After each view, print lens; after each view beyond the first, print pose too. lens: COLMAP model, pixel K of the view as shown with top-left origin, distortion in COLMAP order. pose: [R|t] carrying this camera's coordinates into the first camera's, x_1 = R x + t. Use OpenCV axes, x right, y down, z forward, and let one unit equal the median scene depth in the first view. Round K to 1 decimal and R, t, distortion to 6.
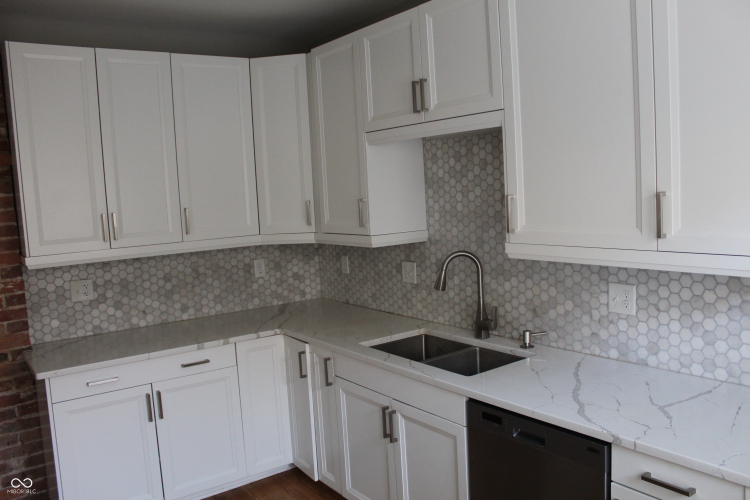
lens RADIAL K [[631.6, 0, 375.0], [0, 631.6, 250.0], [0, 0, 1]] dist [-0.012471, -0.003683]
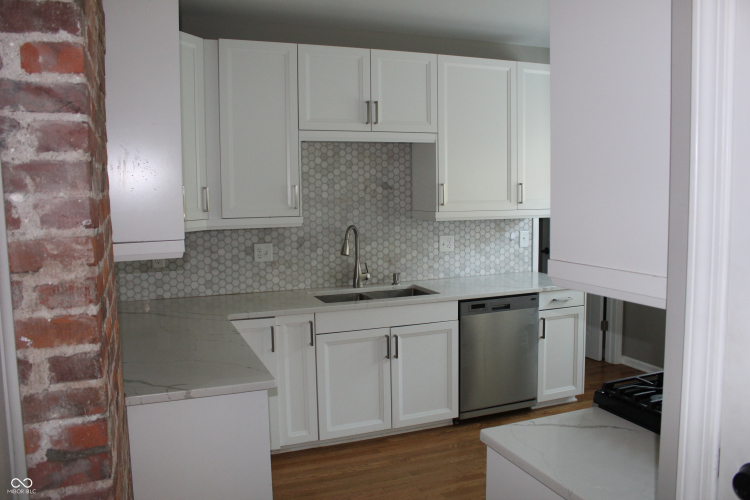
lens RADIAL K [[667.6, 0, 374.8], [0, 667.6, 238.1], [0, 0, 1]] dist [-0.006710, -0.000095]
pose [[0.269361, -0.034377, 0.962425, -1.270792], [0.095162, 0.995422, 0.008922, 0.020852], [-0.958326, 0.089183, 0.271399, 0.563360]]
